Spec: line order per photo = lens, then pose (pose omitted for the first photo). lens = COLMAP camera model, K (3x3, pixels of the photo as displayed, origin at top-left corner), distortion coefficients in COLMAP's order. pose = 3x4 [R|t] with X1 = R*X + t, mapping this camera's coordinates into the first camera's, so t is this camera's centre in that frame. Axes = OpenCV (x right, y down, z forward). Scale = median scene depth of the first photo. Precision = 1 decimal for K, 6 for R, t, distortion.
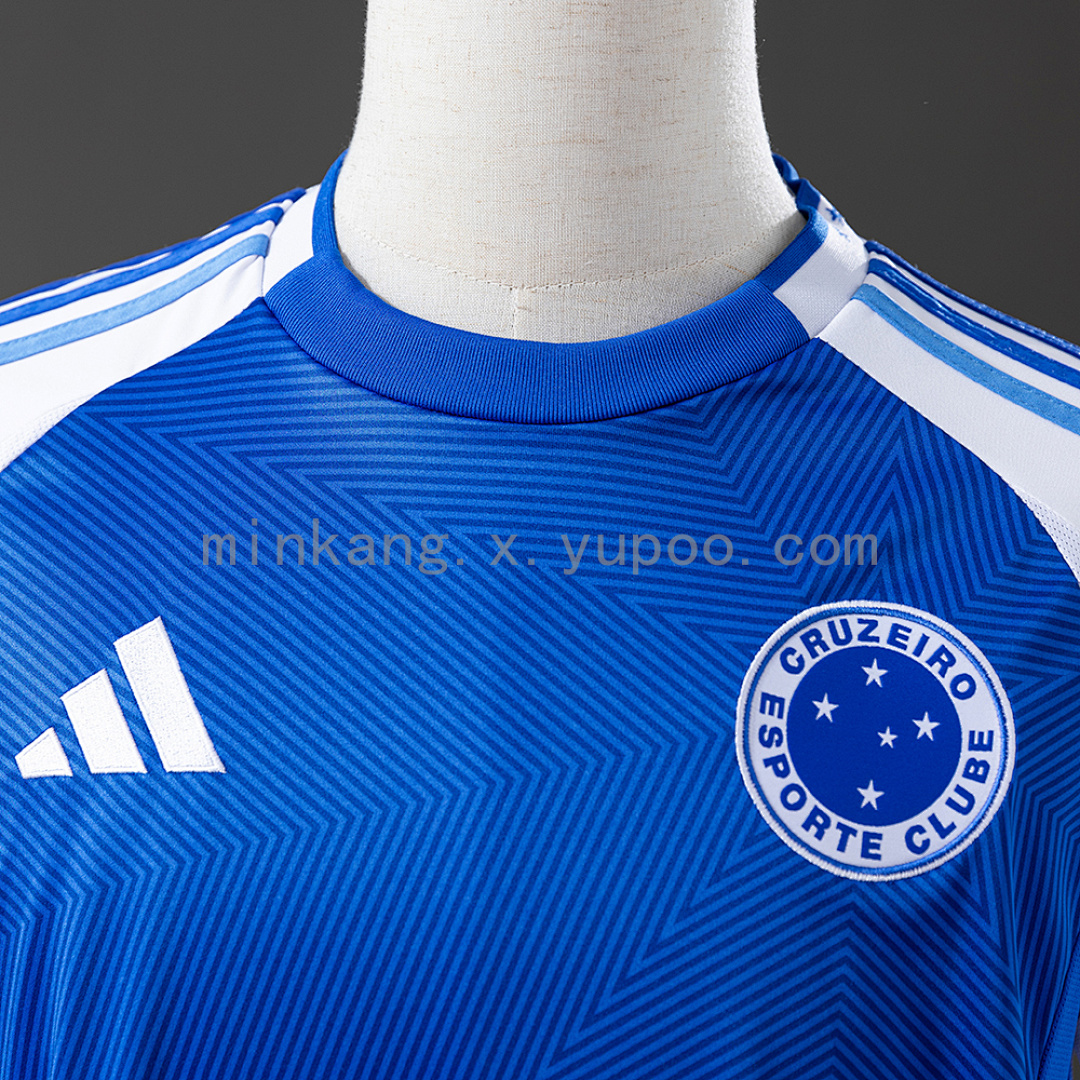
lens RADIAL K [[3508.5, 0, 540.0], [0, 3508.5, 540.0], [0, 0, 1]] dist [0.022646, 1.533999]
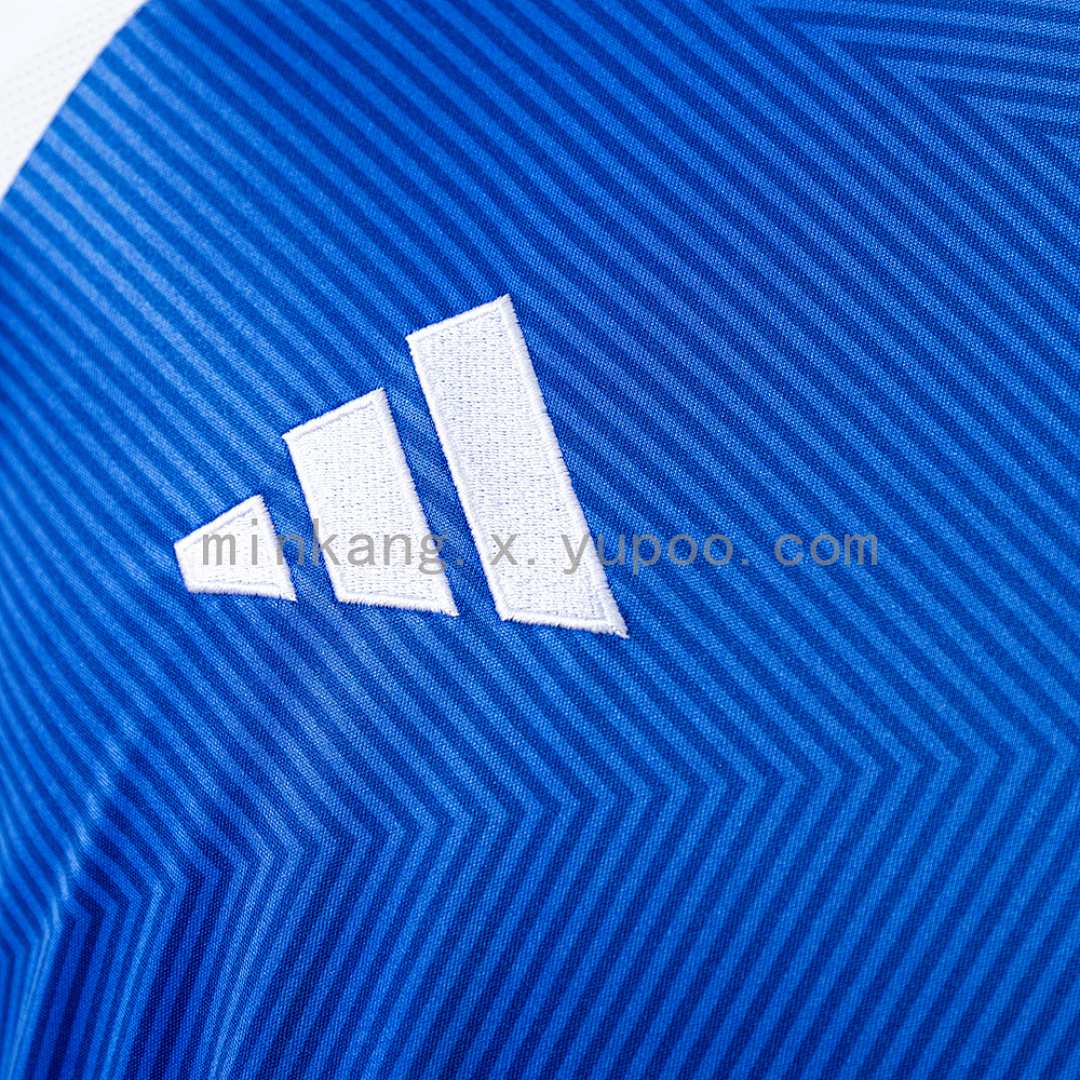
lens RADIAL K [[3508.5, 0, 540.0], [0, 3508.5, 540.0], [0, 0, 1]] dist [0.022646, 1.533999]
pose [[0.991105, 0.118160, 0.061227, -0.130442], [-0.122799, 0.989319, 0.078542, 0.016813], [-0.051293, -0.085362, 0.995029, 0.518478]]
